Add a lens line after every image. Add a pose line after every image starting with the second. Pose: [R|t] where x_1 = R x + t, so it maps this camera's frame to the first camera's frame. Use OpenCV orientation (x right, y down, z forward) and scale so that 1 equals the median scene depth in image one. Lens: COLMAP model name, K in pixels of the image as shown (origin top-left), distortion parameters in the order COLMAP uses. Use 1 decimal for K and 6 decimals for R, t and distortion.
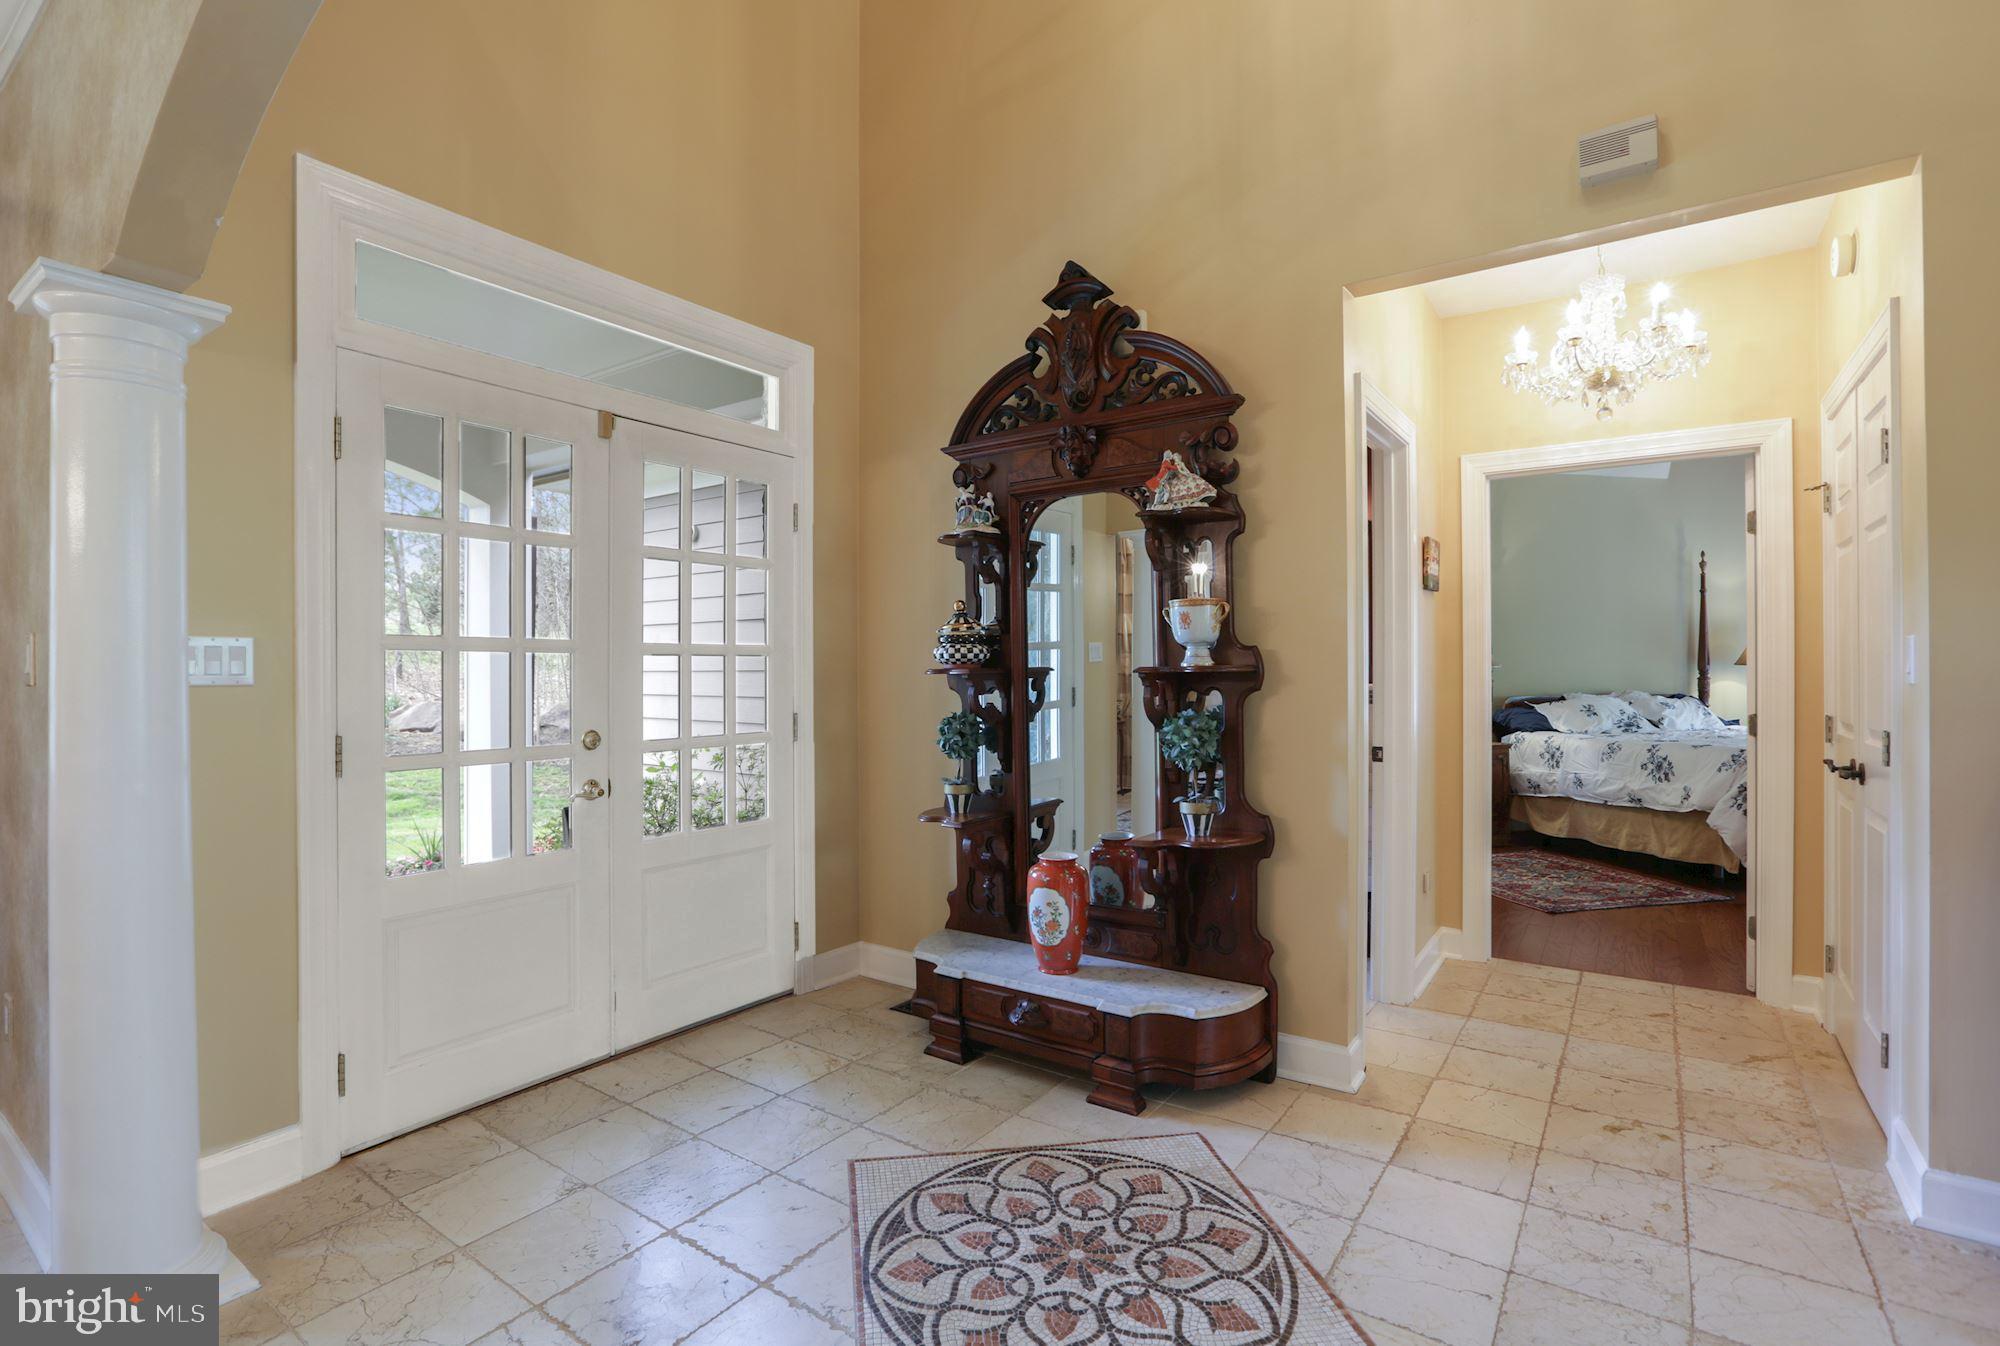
lens RADIAL K [[937.4, 0, 1000.0], [0, 937.4, 673.0], [0, 0, 1]] dist [-0.028565, 0.000003]
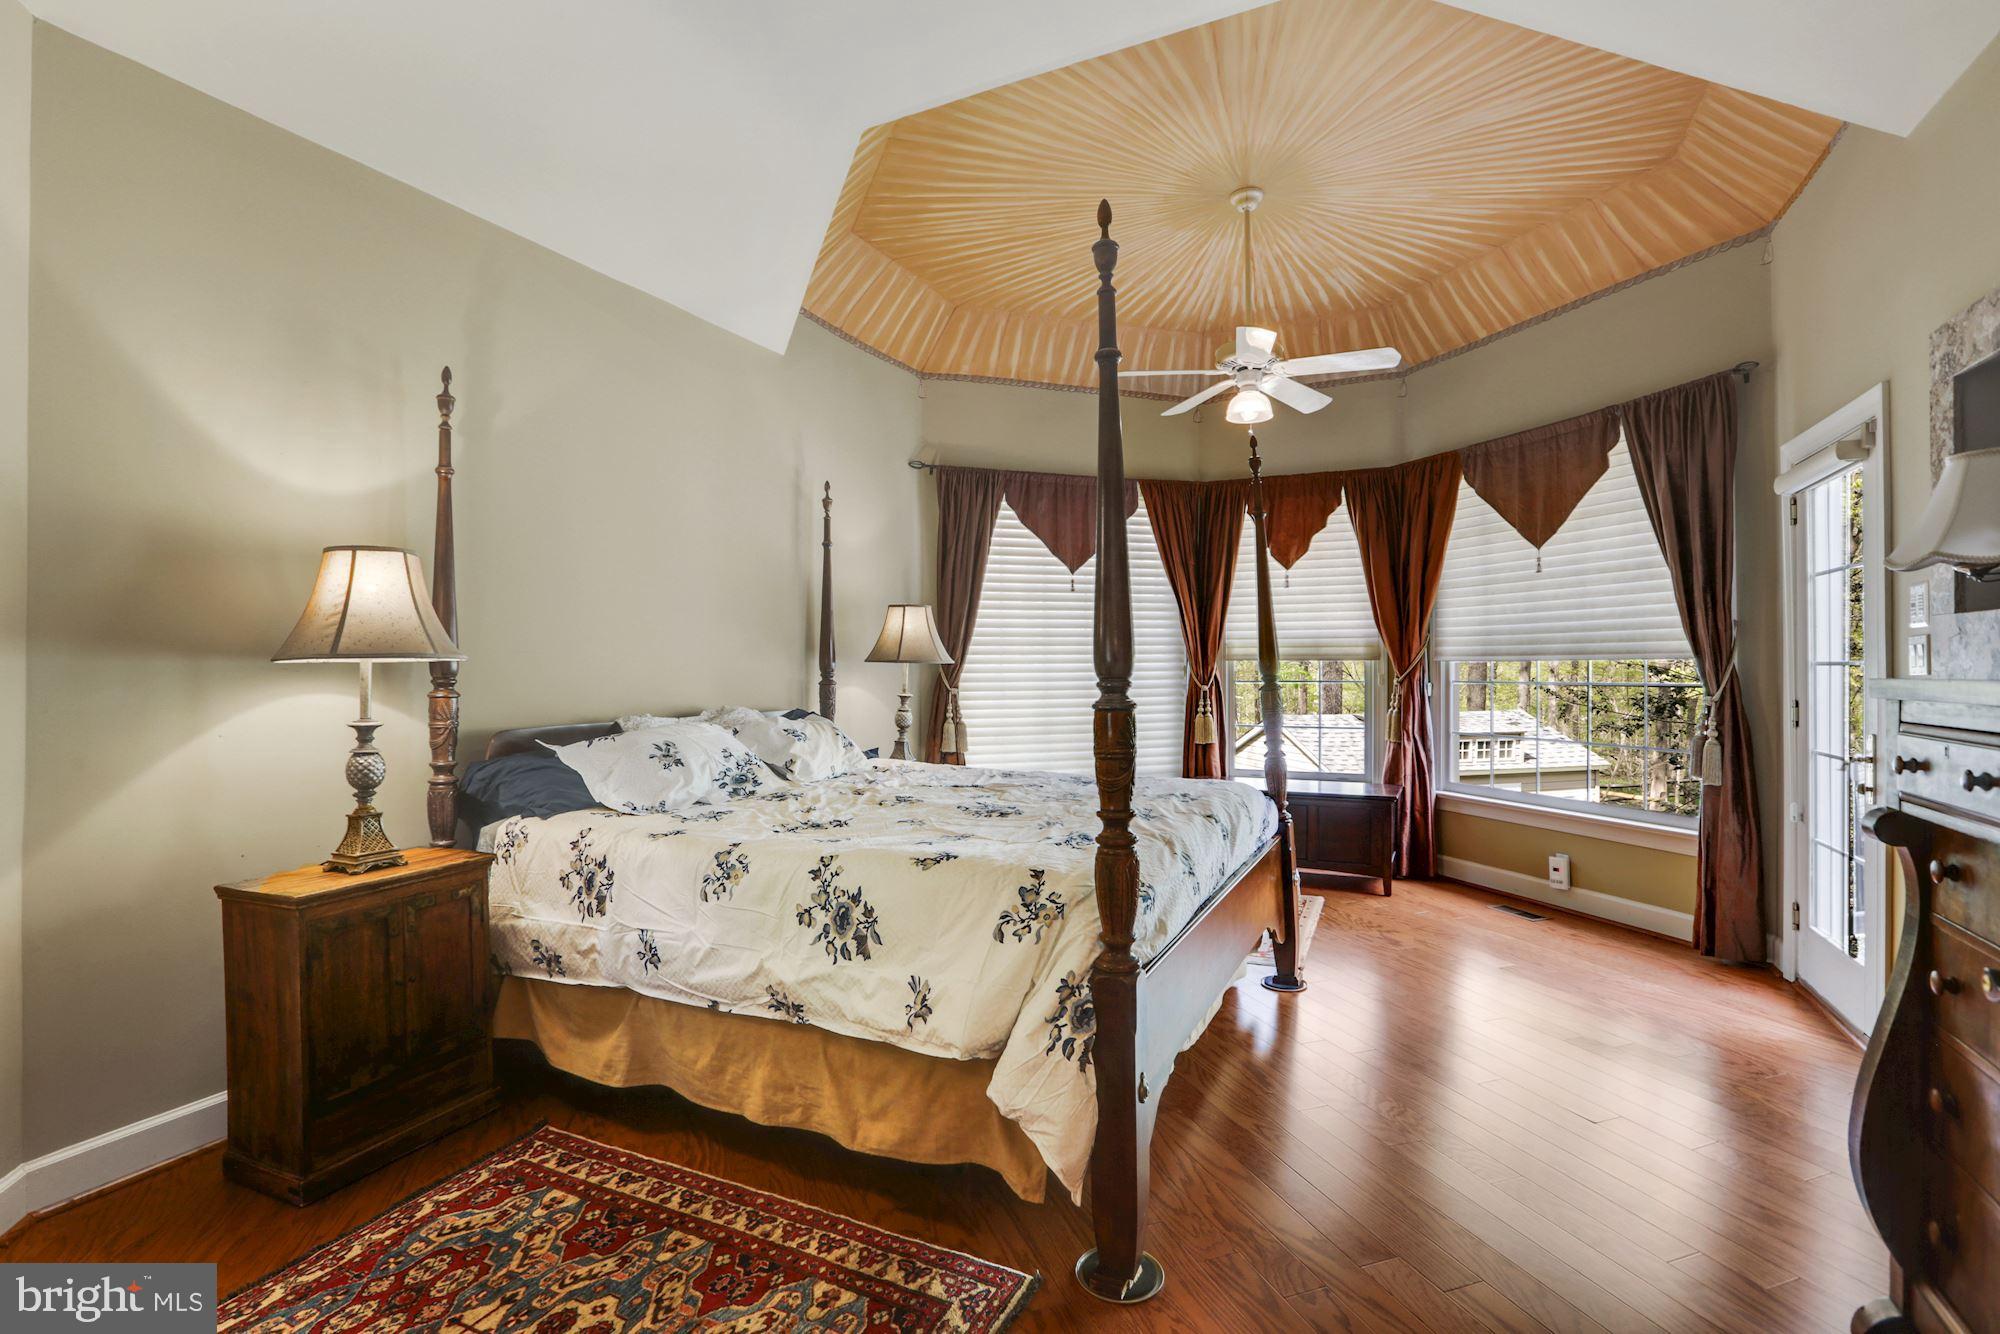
lens RADIAL K [[924.1, 0, 999.4], [0, 924.1, 659.5], [0, 0, 1]] dist [-0.054206, 0.018695]
pose [[0.596361, 0.009672, 0.802658, 0.379877], [0.001556, 0.999912, -0.013205, -0.001723], [-0.802715, 0.009124, 0.596294, 0.614736]]
